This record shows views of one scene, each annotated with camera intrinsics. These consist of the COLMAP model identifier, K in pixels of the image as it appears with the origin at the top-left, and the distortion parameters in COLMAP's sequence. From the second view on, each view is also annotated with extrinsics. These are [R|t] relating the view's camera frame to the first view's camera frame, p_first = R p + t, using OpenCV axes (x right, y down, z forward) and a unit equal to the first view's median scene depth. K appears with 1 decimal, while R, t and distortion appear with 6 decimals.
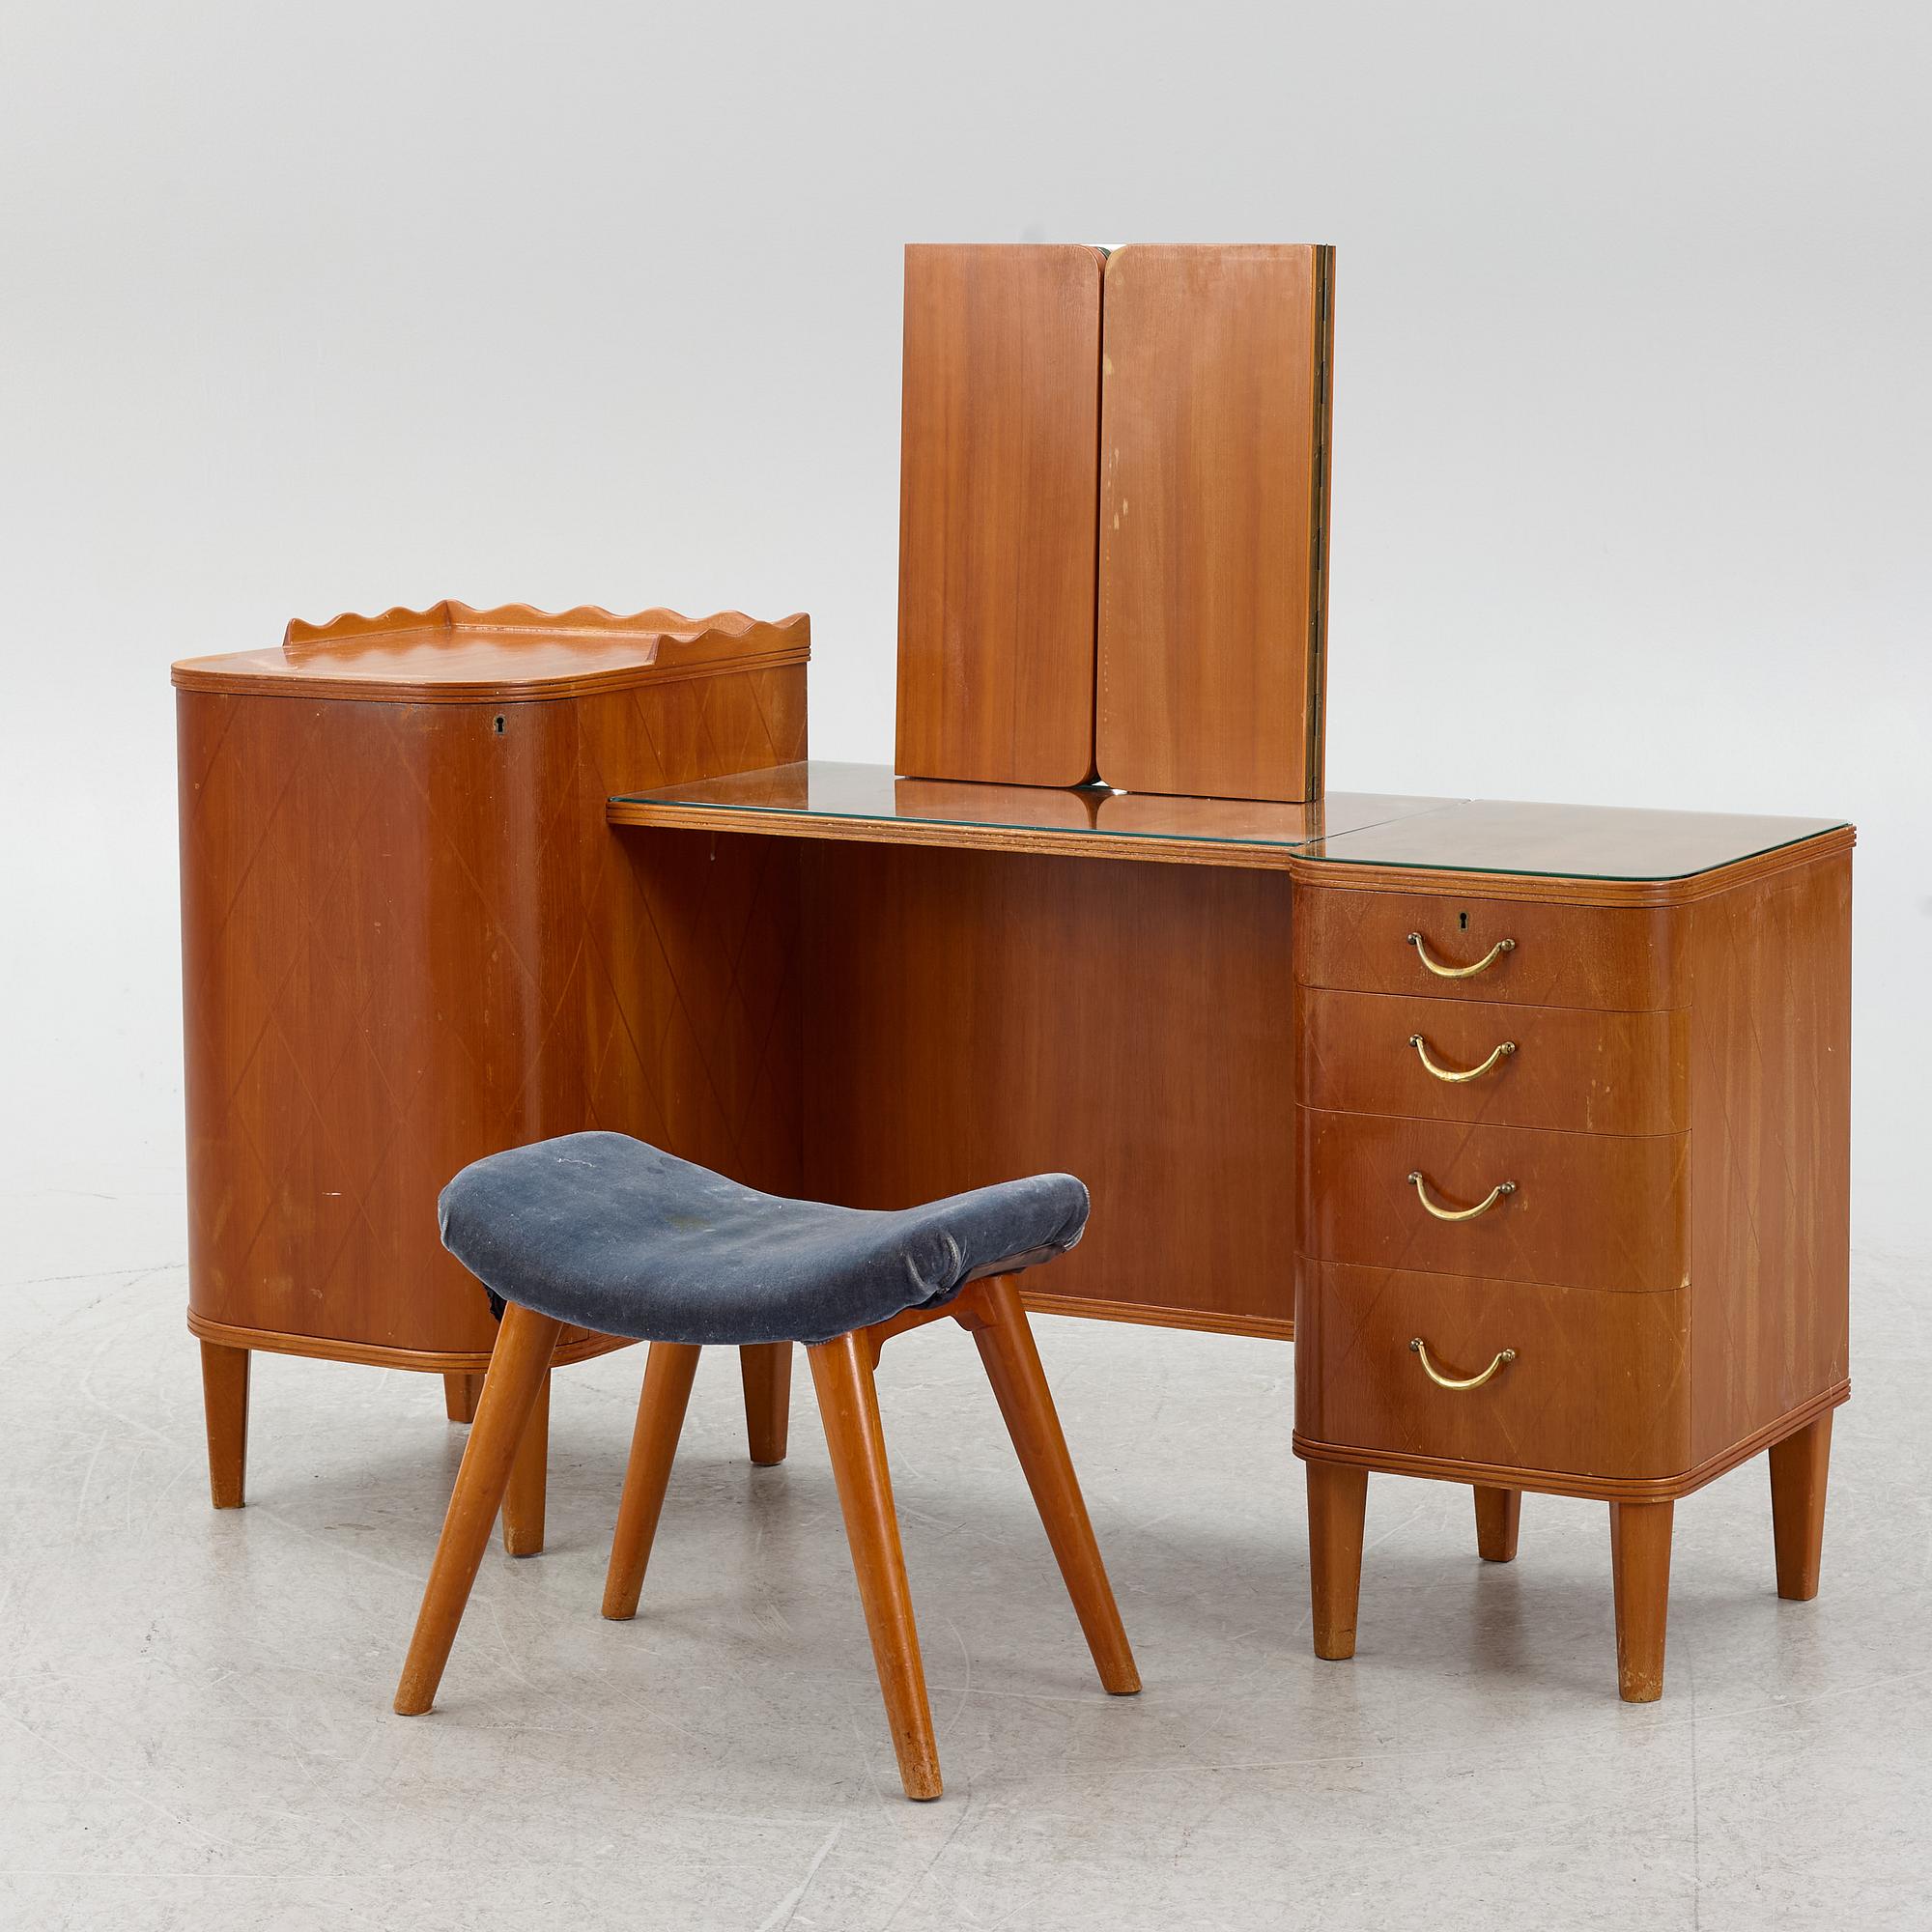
lens RADIAL K [[5061.9, 0, 929.5], [0, 5061.9, 599.4], [0, 0, 1]] dist [-0.076194, 0.000000]
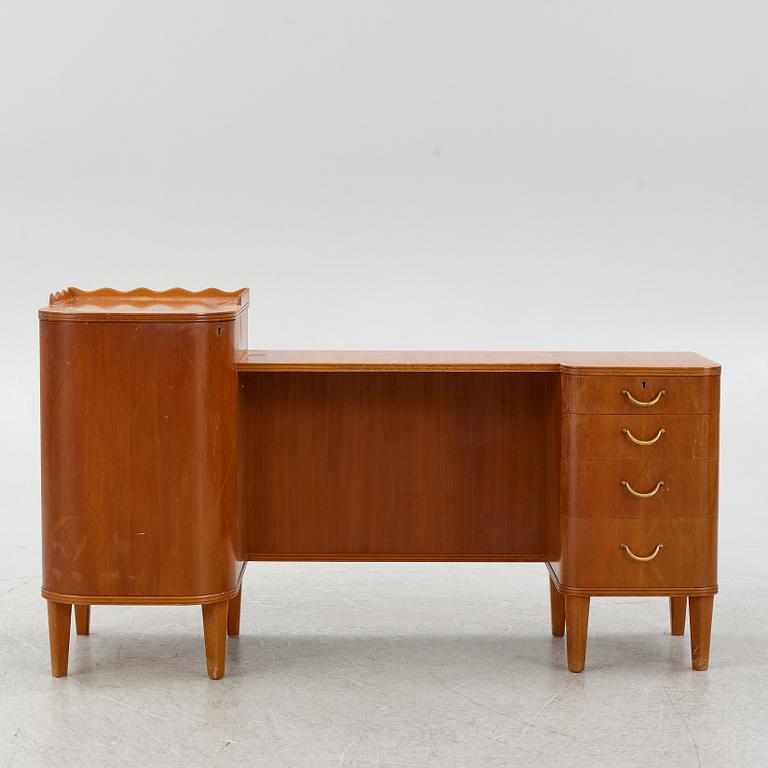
lens RADIAL K [[2012.2, 0, 407.2], [0, 2012.2, 301.8], [0, 0, 1]] dist [-0.076194, 0.000000]
pose [[0.861510, -0.024396, 0.507154, -0.516828], [0.033672, 0.999391, -0.009125, 0.024217], [-0.506623, 0.024938, 0.861807, 0.140815]]
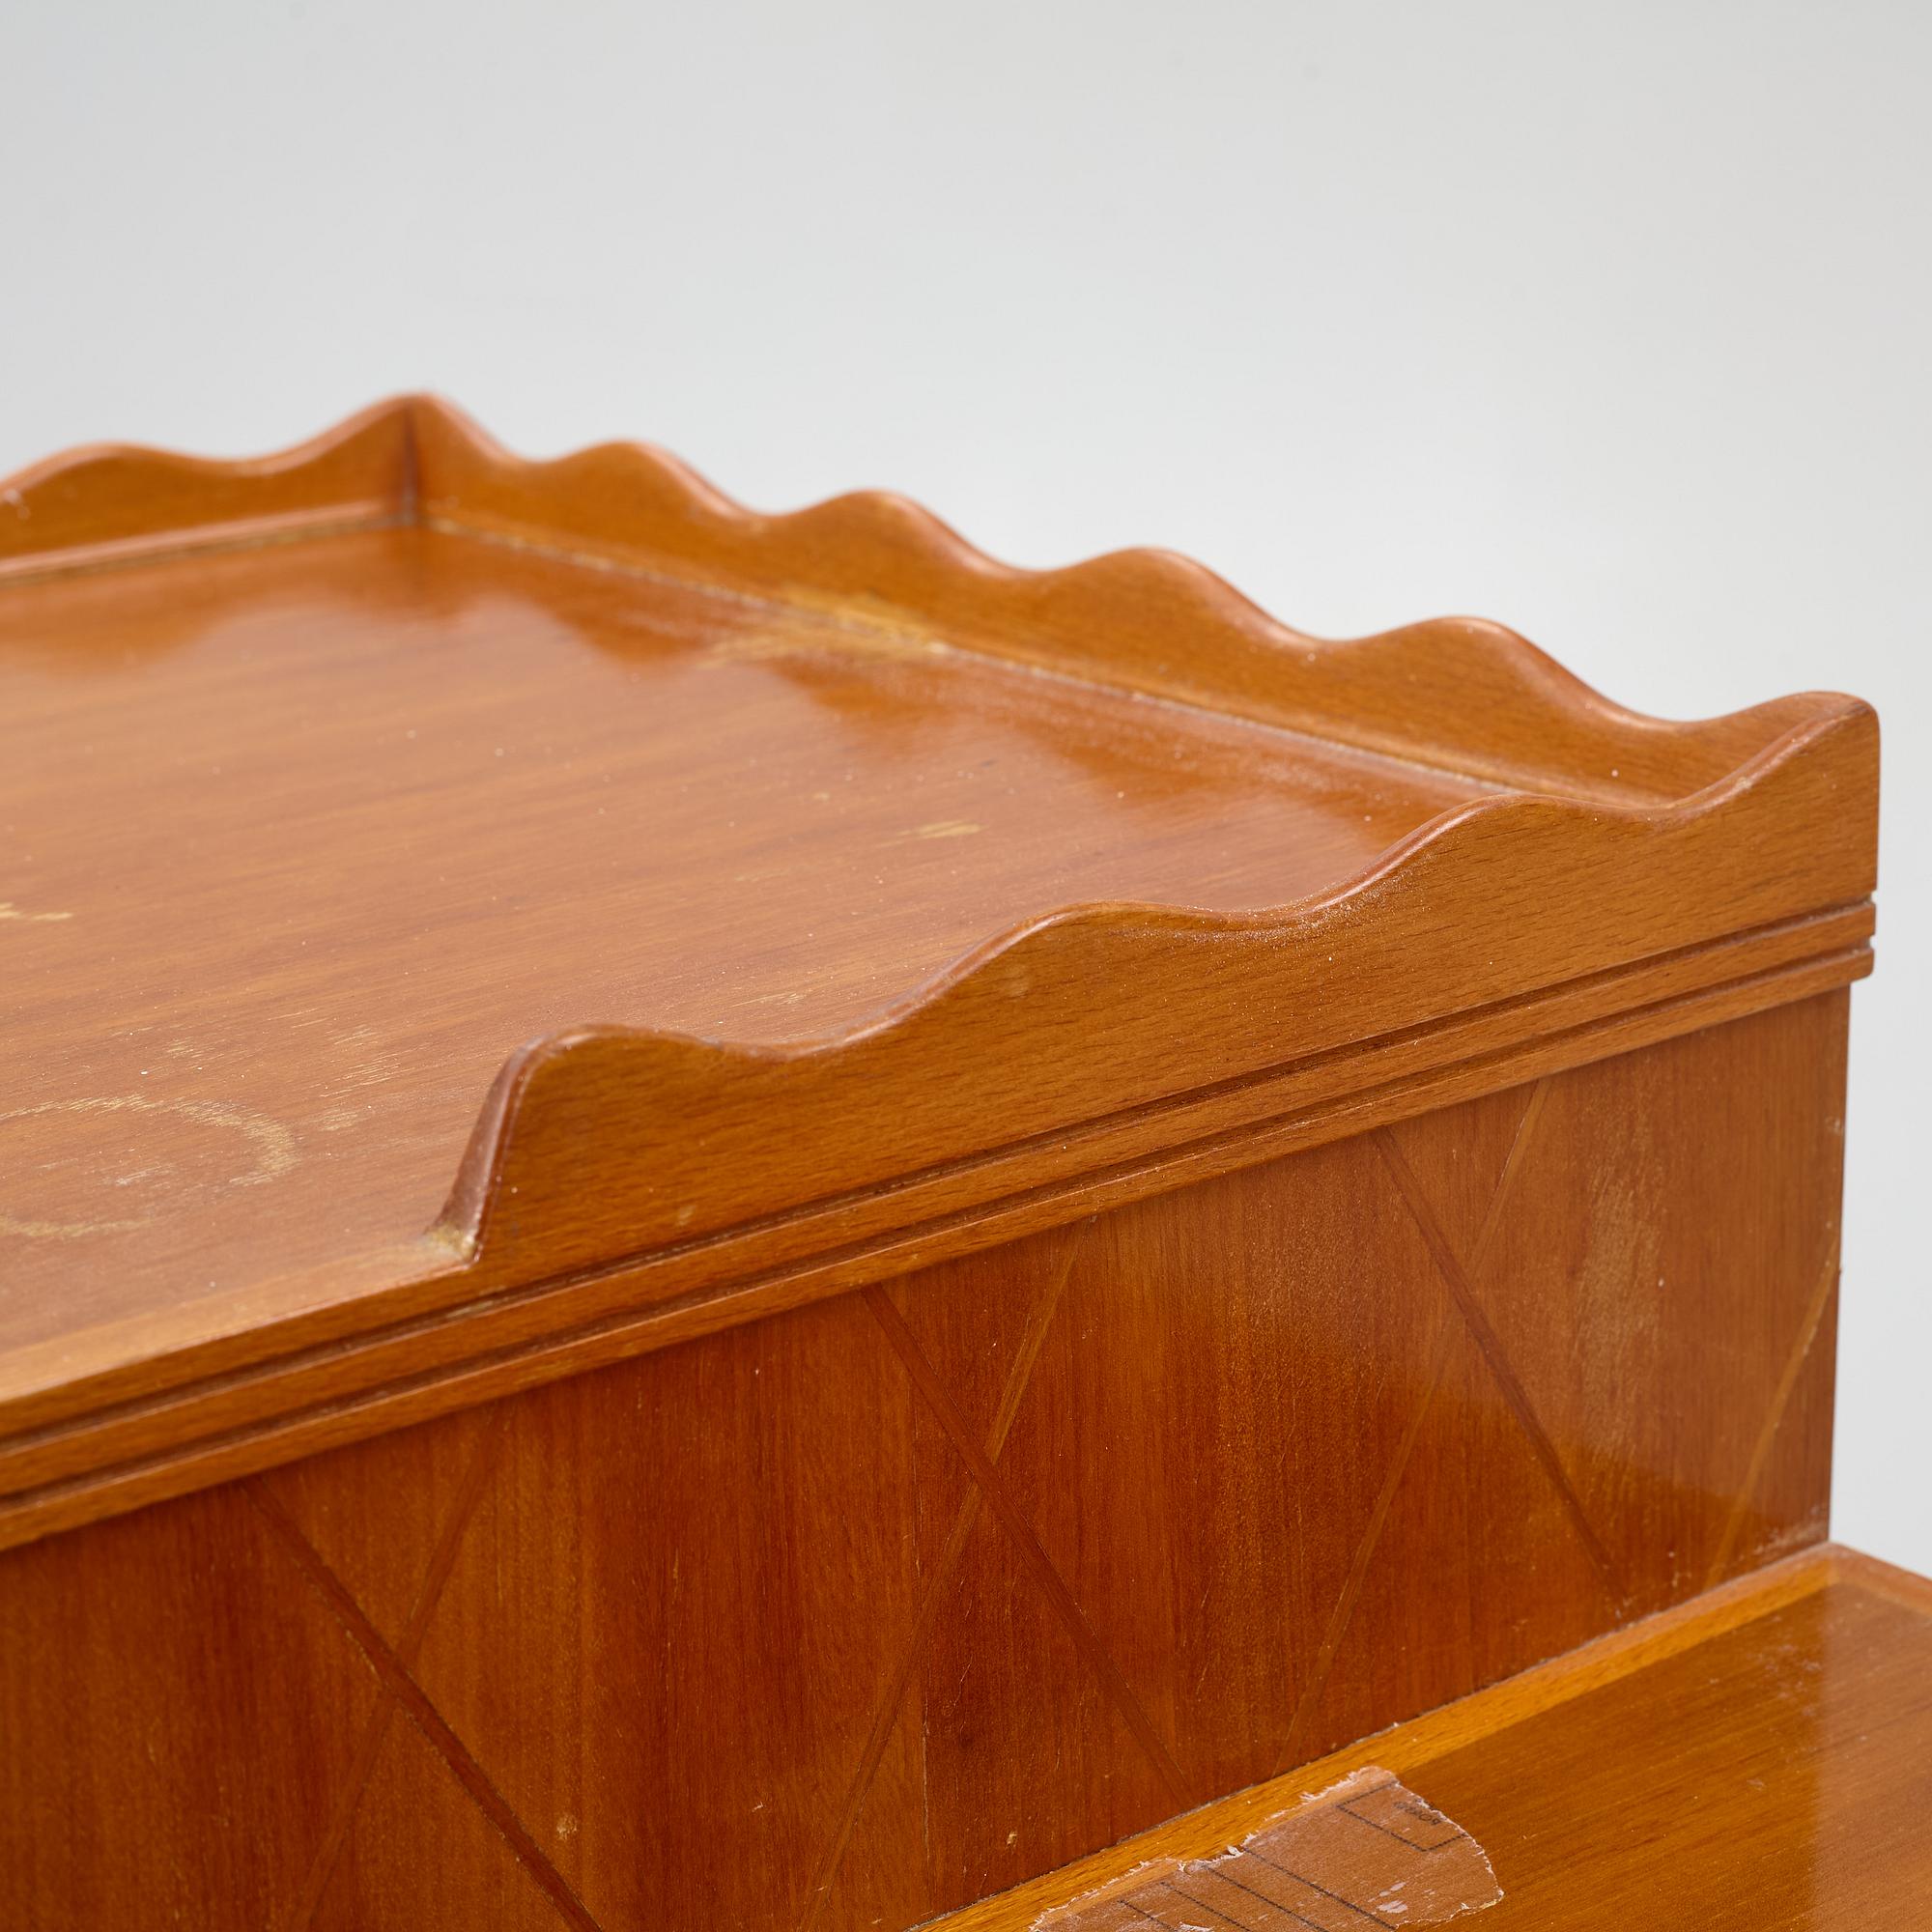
lens RADIAL K [[4689.8, 0, 969.8], [0, 4689.8, 958.4], [0, 0, 1]] dist [-0.081752, 0.000000]
pose [[0.938950, 0.087746, -0.332677, -0.000227], [-0.014654, 0.976254, 0.216134, -0.024908], [0.343742, -0.198064, 0.917939, 0.969168]]
